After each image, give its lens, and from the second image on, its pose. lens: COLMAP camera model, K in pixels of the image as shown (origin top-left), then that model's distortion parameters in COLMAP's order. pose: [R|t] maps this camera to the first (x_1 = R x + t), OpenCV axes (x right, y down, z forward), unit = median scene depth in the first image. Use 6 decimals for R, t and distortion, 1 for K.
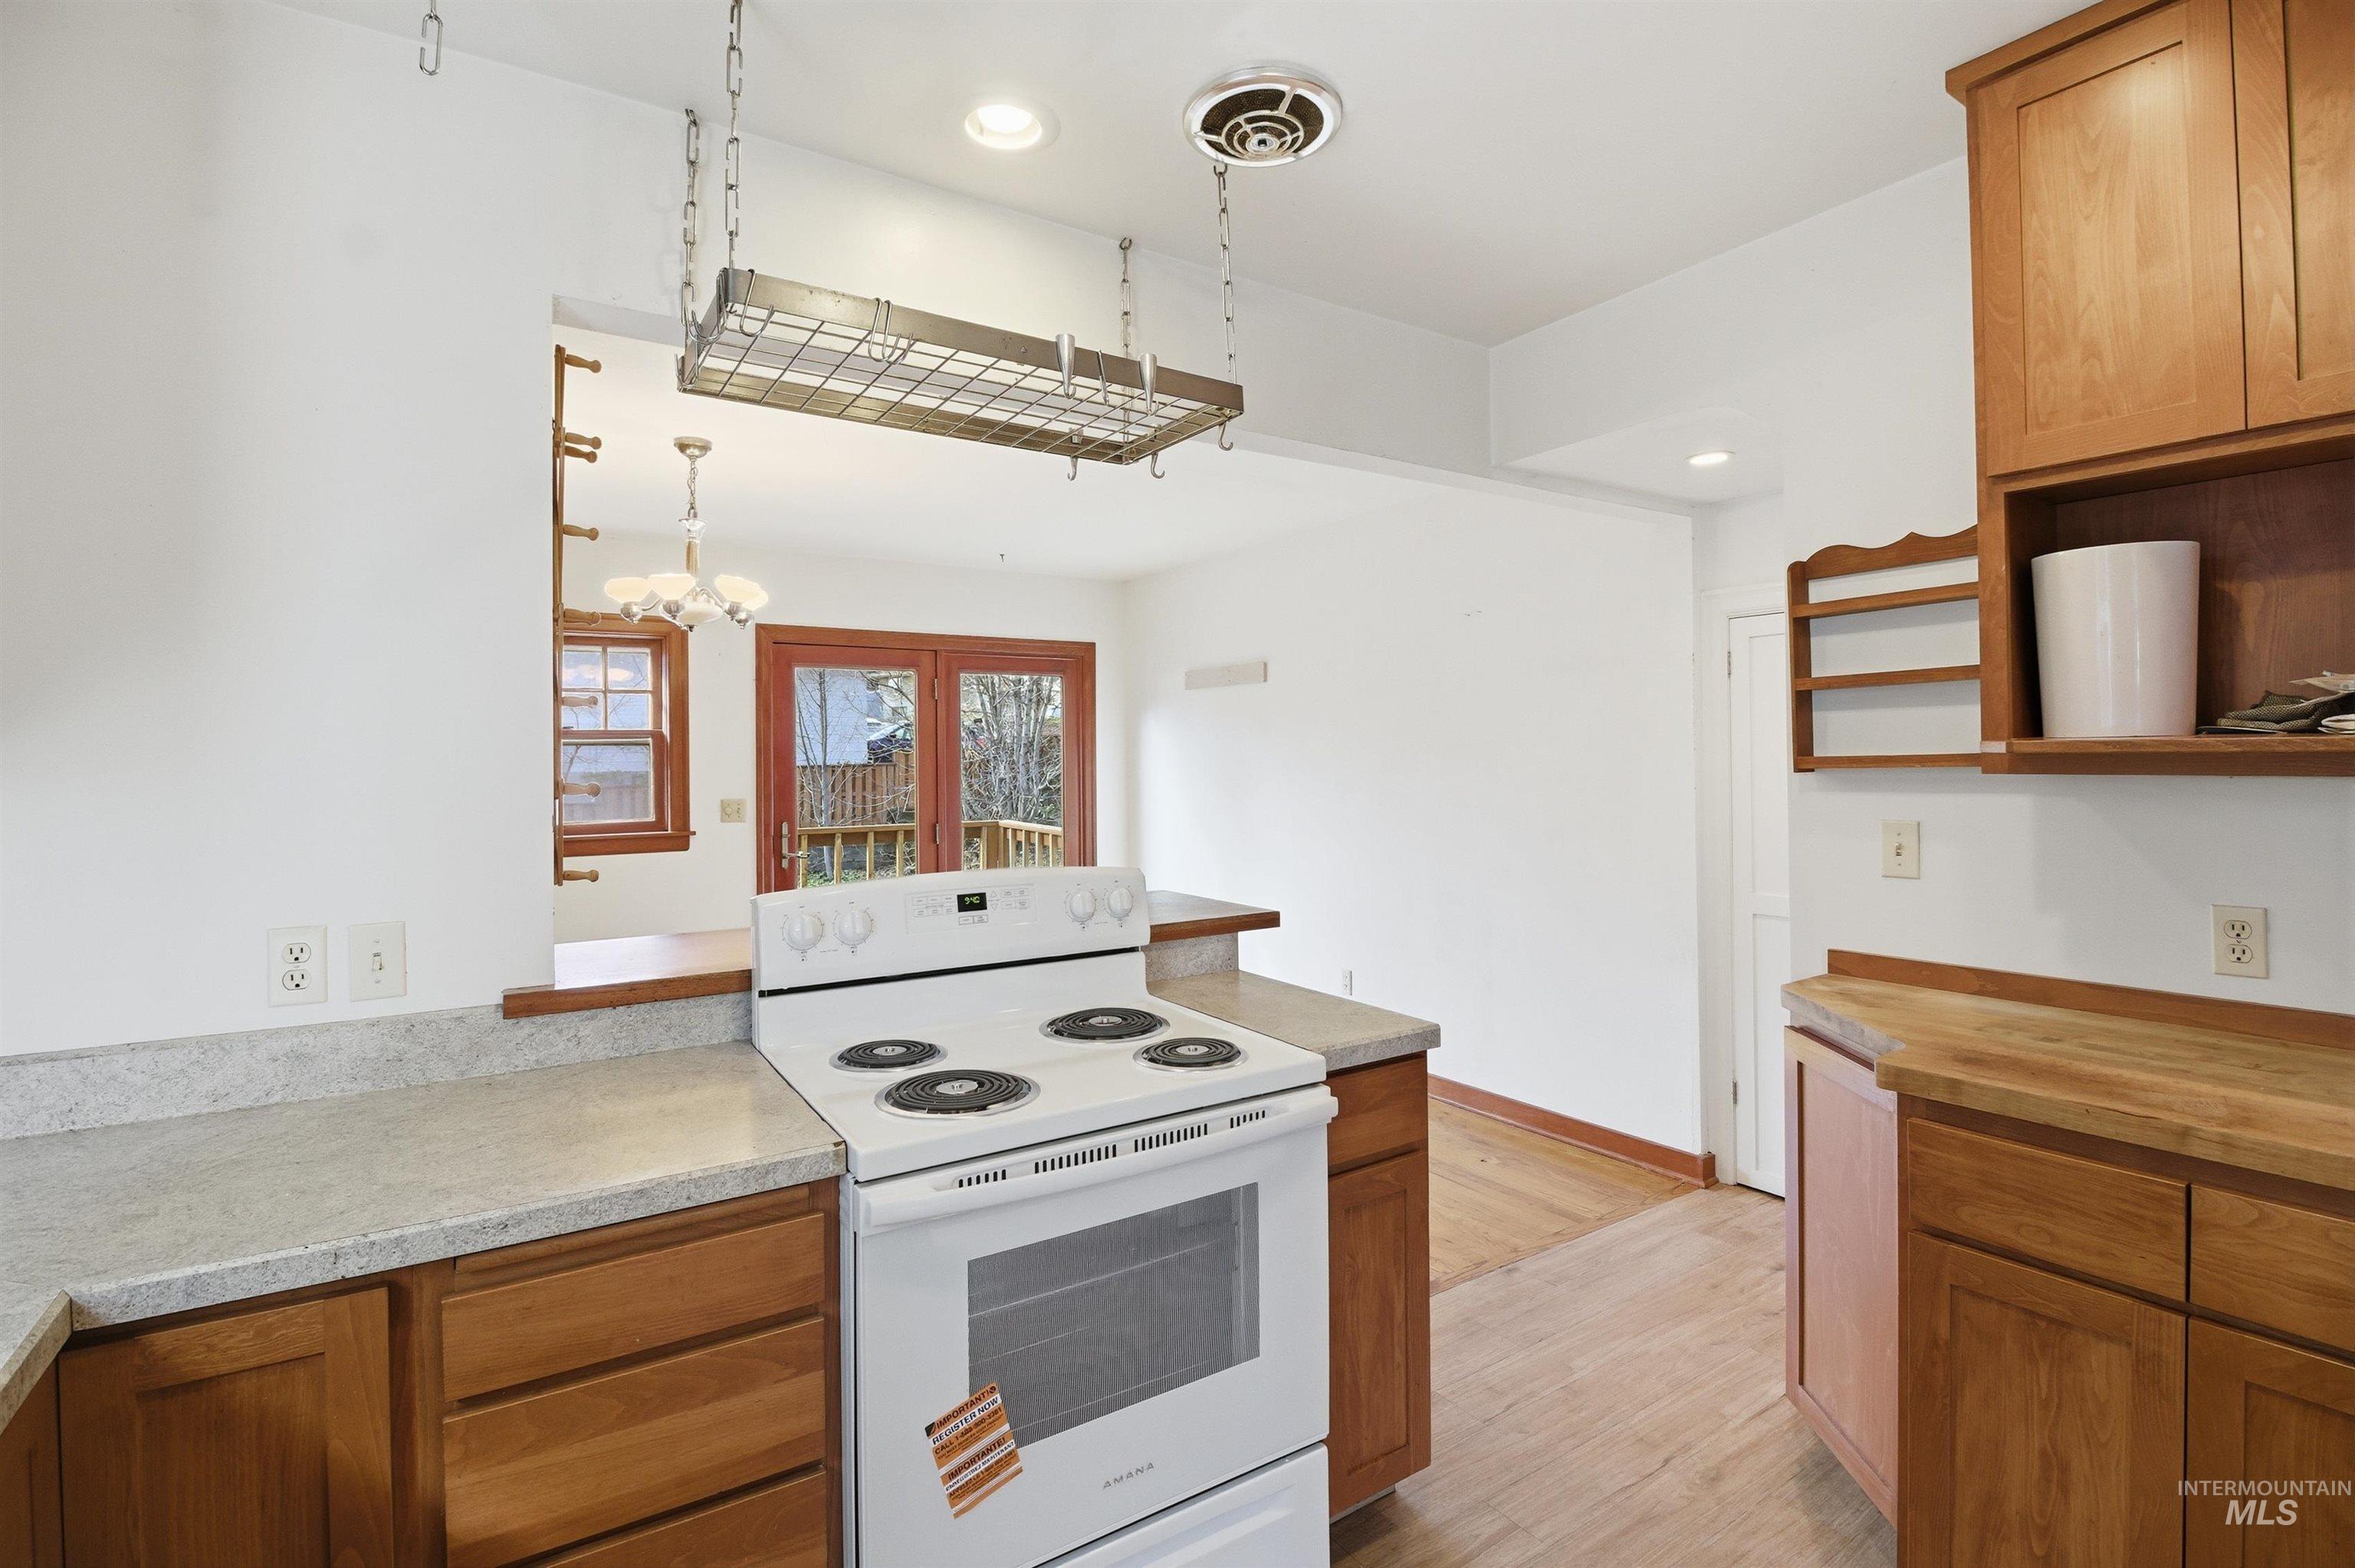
lens RADIAL K [[1089.4, 0, 1178.0], [0, 1089.4, 749.2], [0, 0, 1]] dist [0.001896, -0.013428]
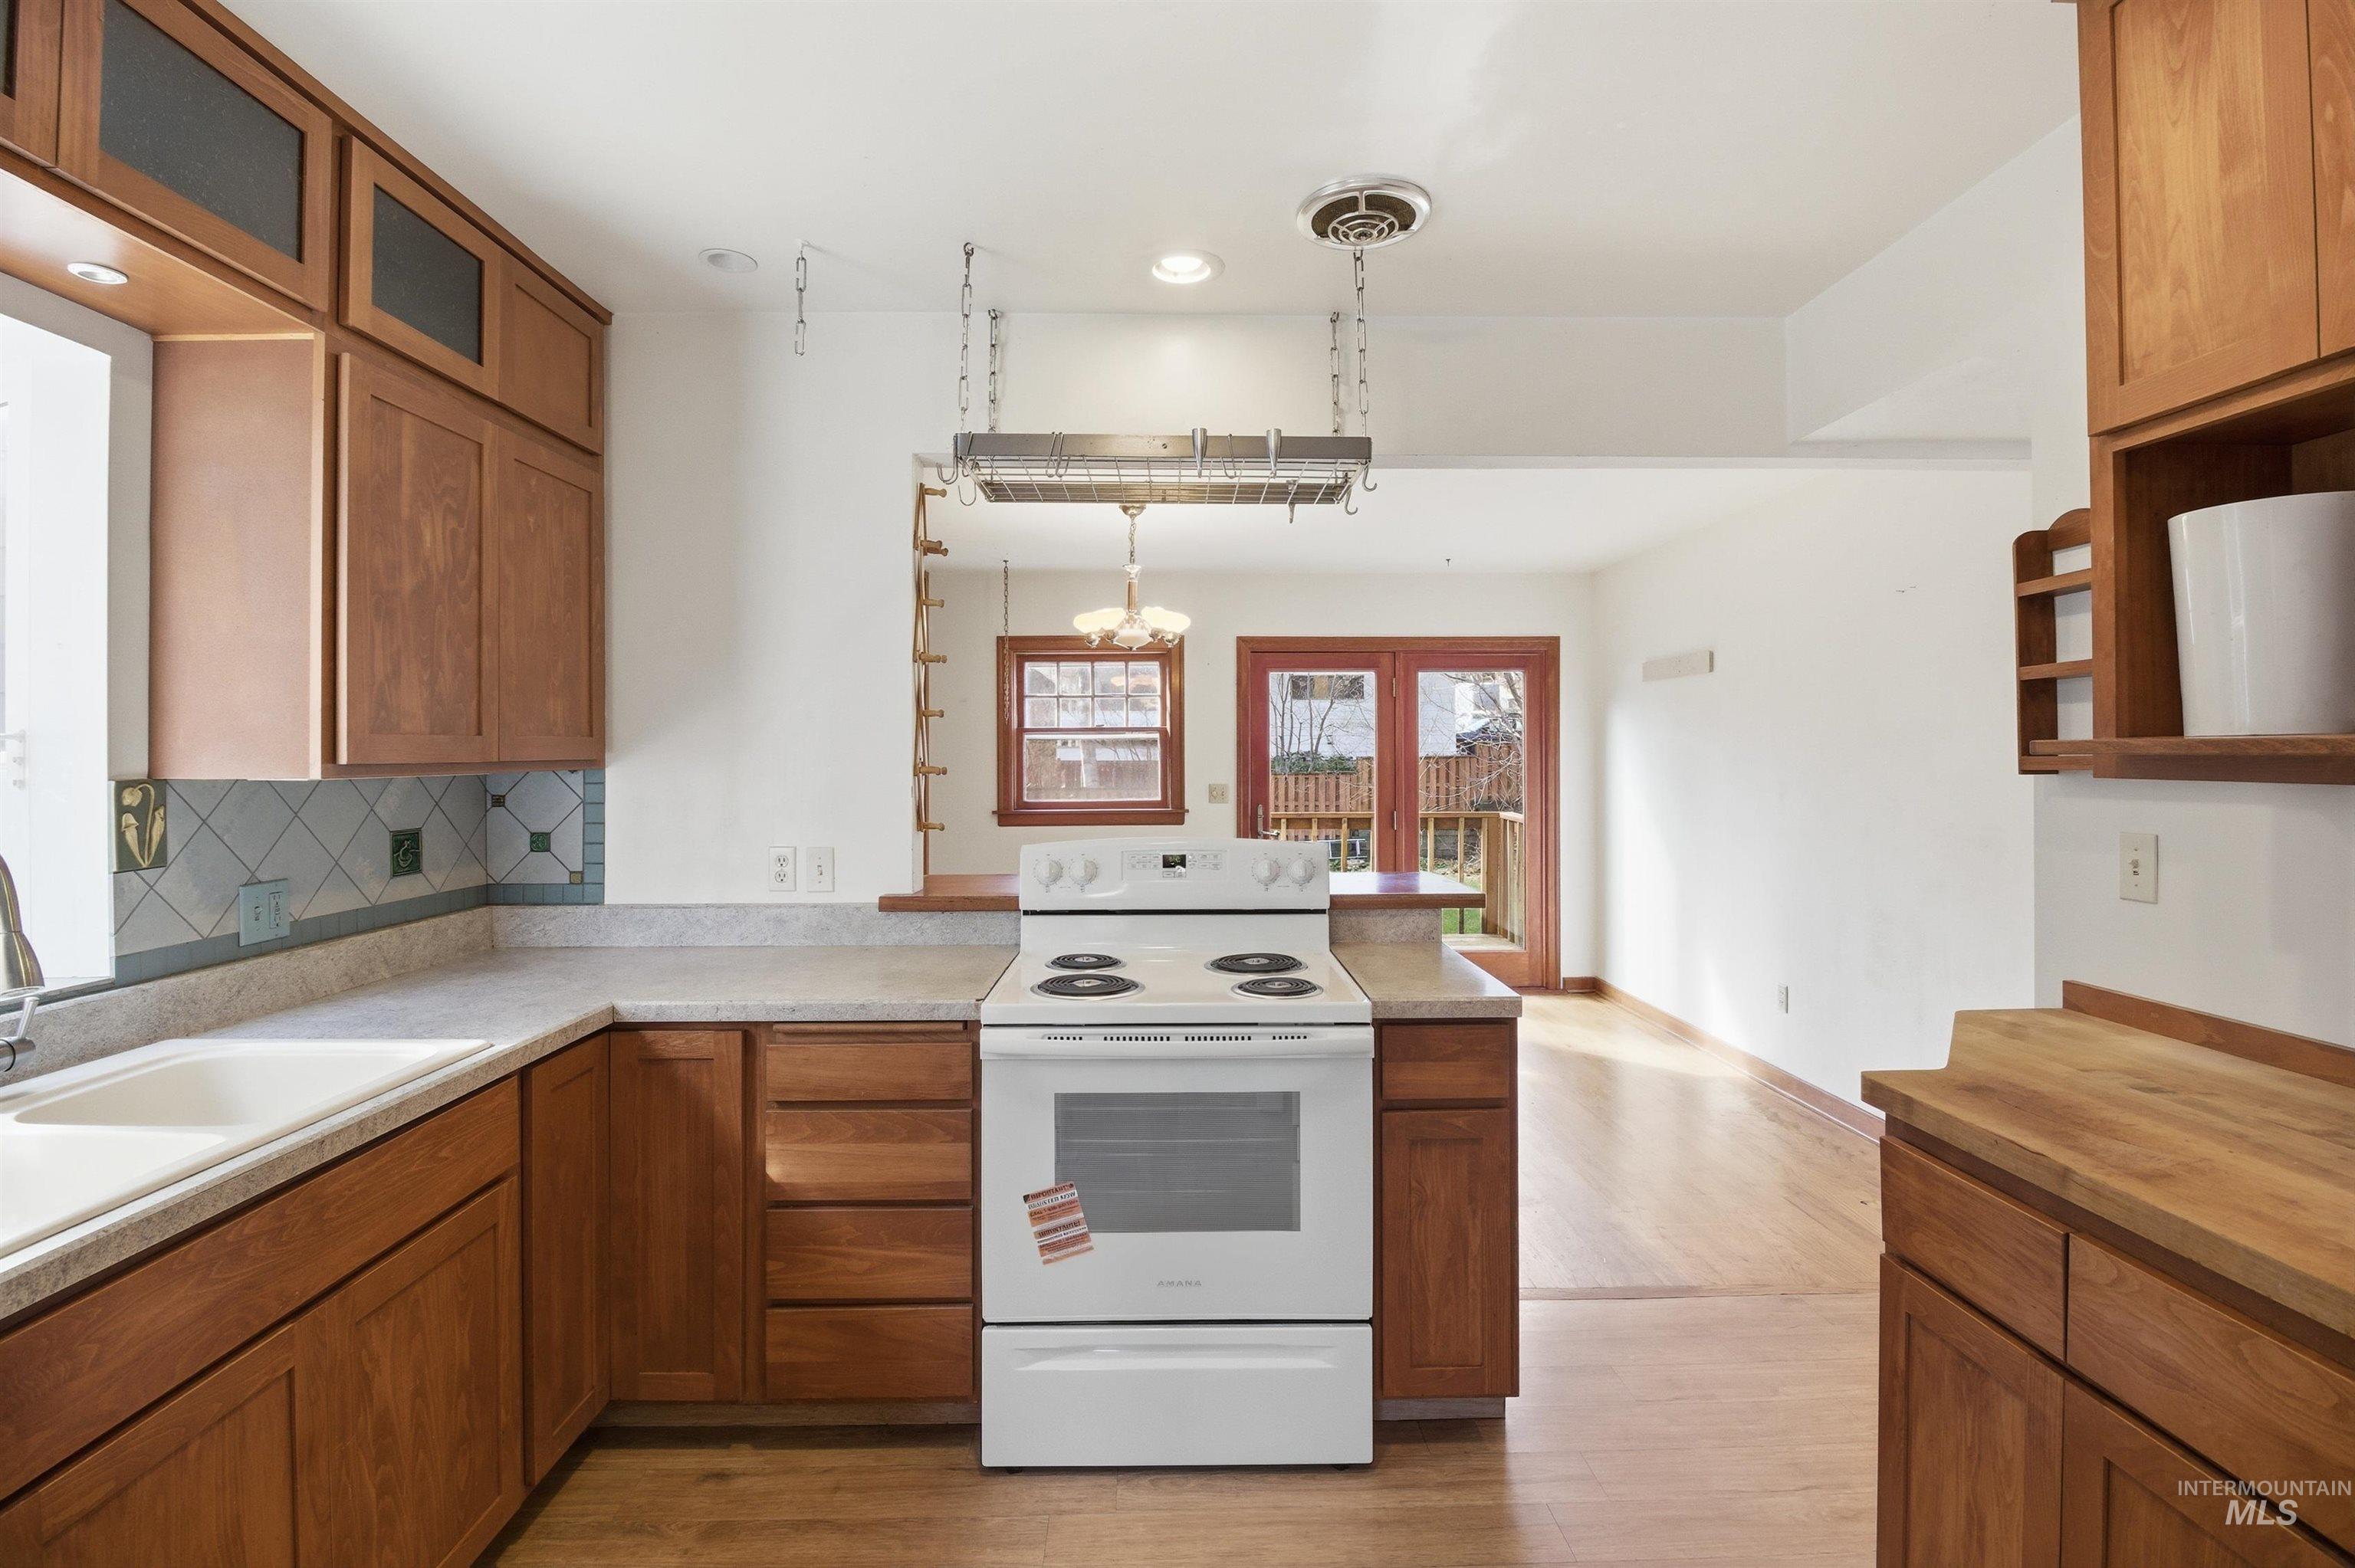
lens RADIAL K [[1089.4, 0, 1178.0], [0, 1089.4, 749.2], [0, 0, 1]] dist [0.001896, -0.013428]
pose [[0.845431, 0.005549, -0.534056, 0.628558], [-0.001658, 0.999968, 0.007766, -0.006021], [0.534082, -0.005680, 0.845414, -0.132104]]
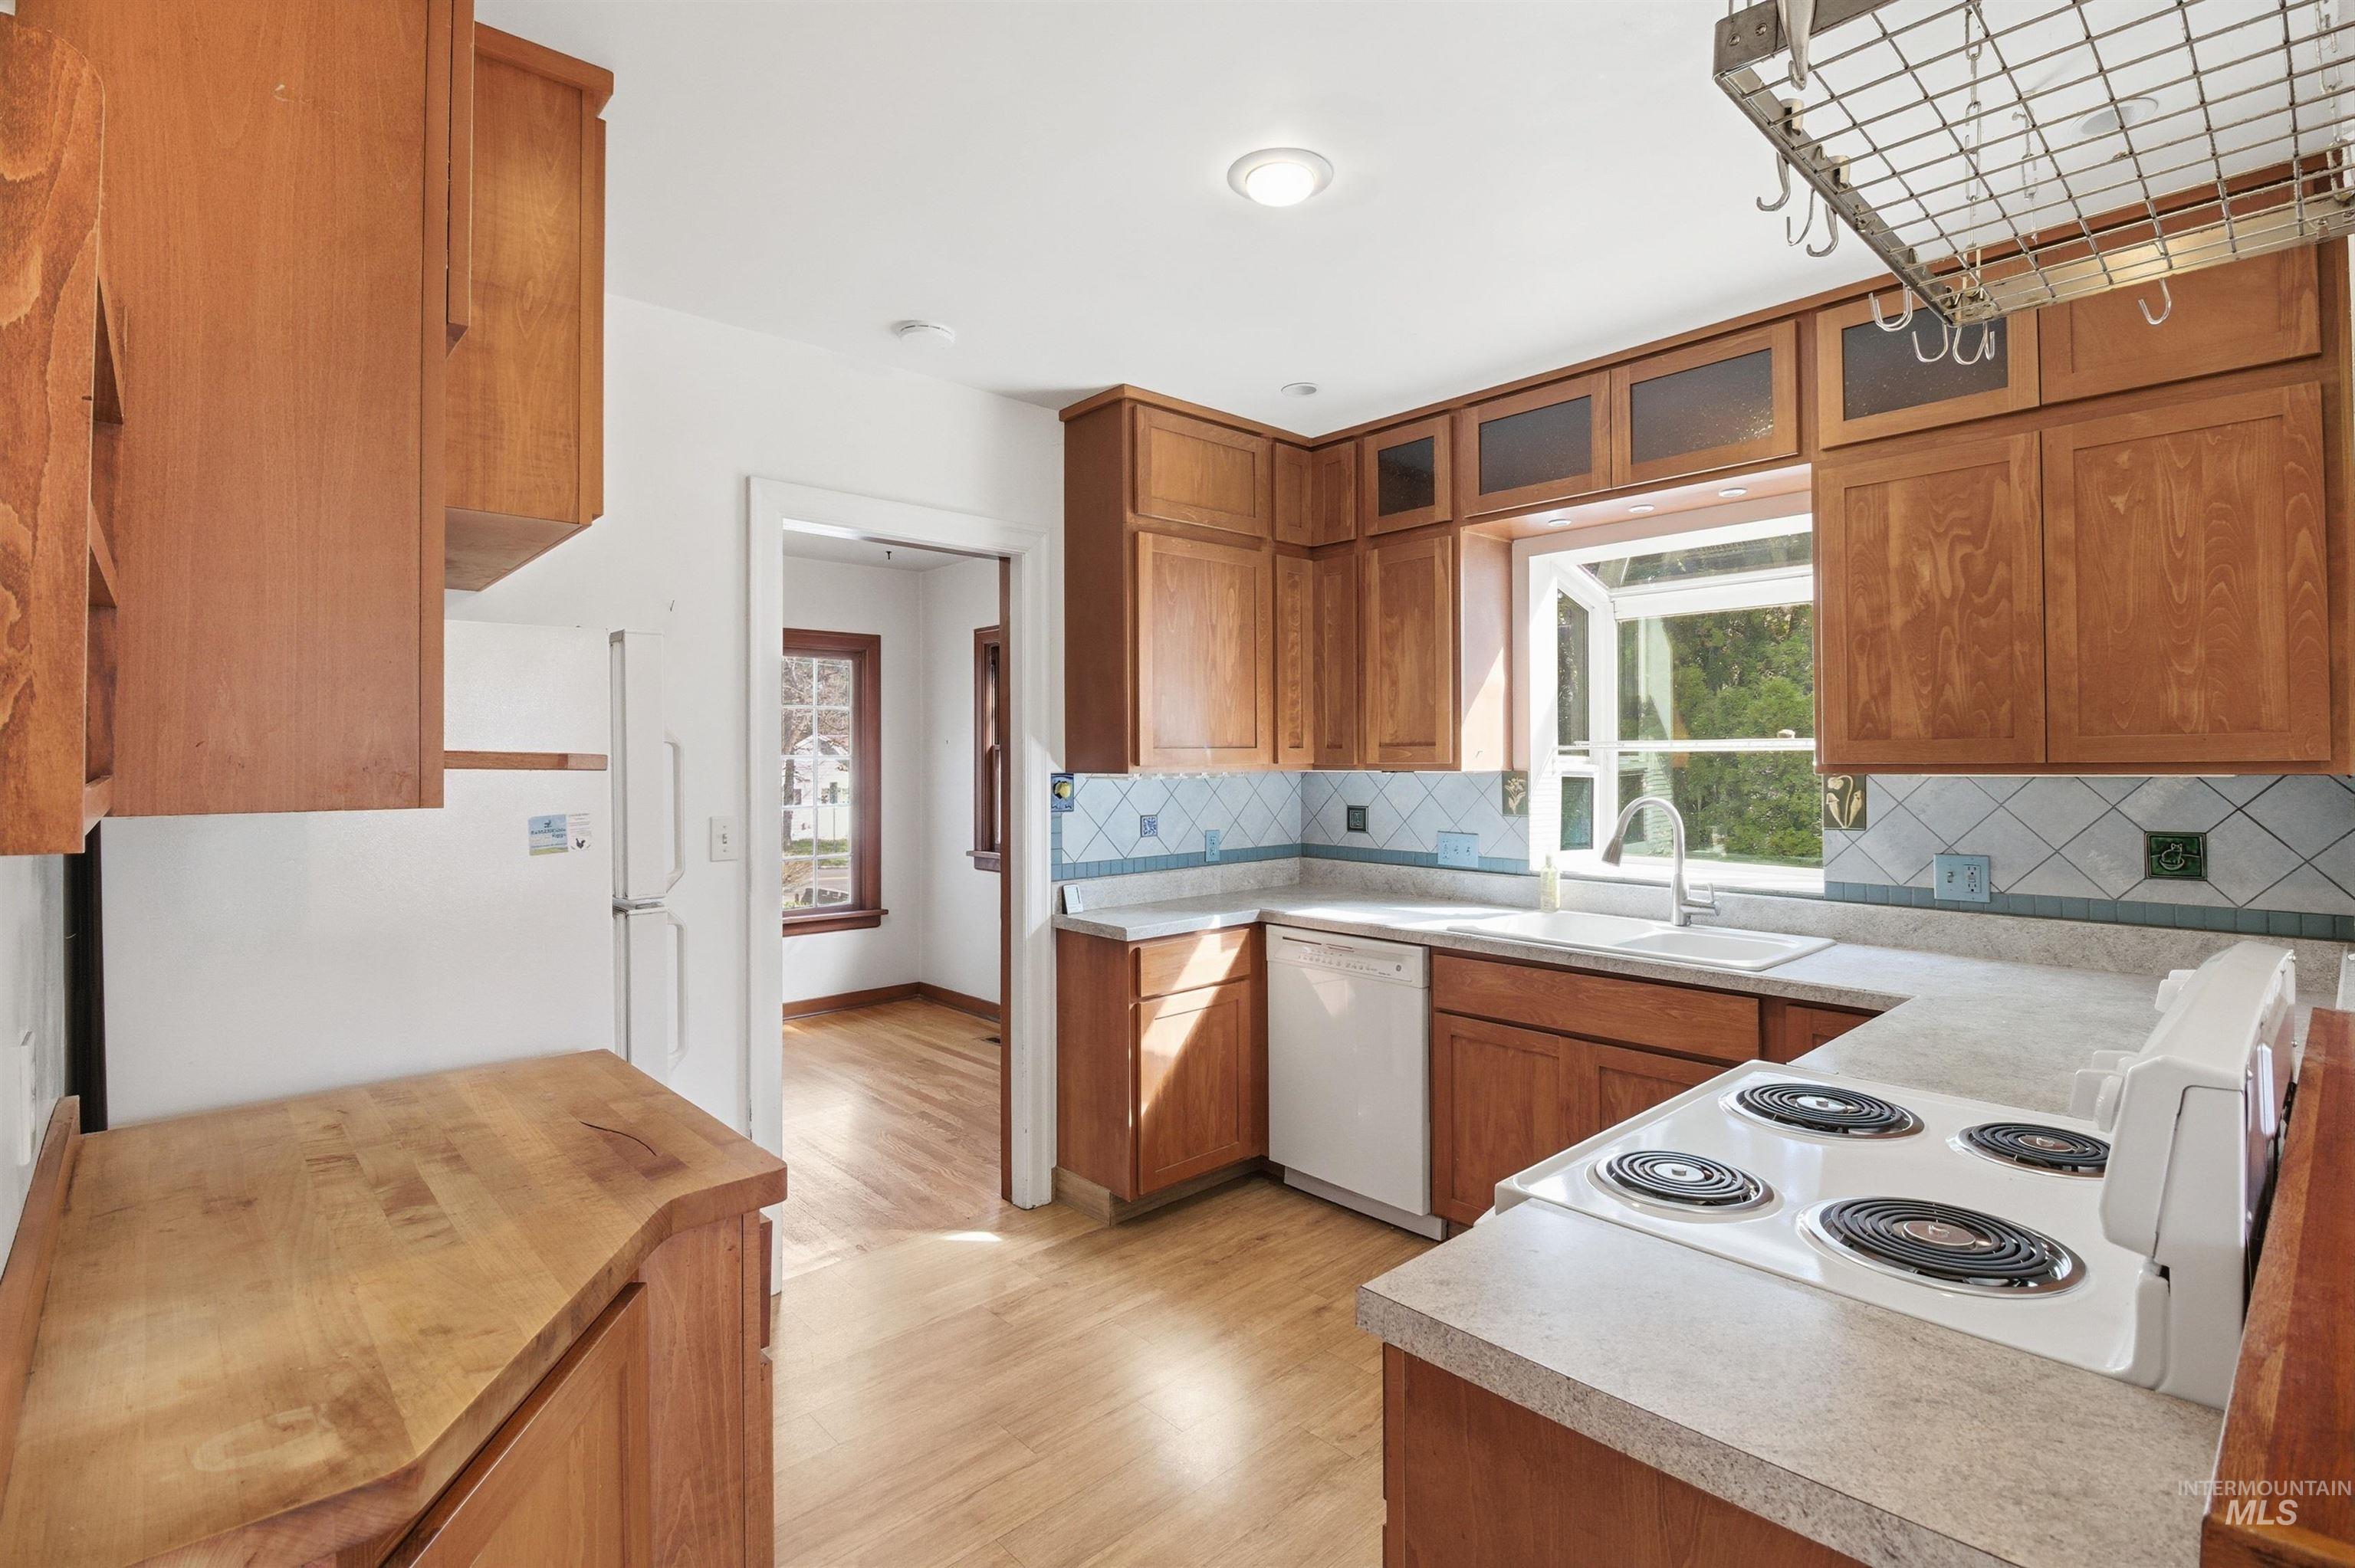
lens RADIAL K [[1089.4, 0, 1178.0], [0, 1089.4, 749.2], [0, 0, 1]] dist [0.001896, -0.013428]
pose [[-0.987234, 0.013087, -0.158740, 0.474108], [0.015733, 0.999757, -0.015419, 0.008412], [0.158500, -0.017719, -0.987200, 1.769762]]
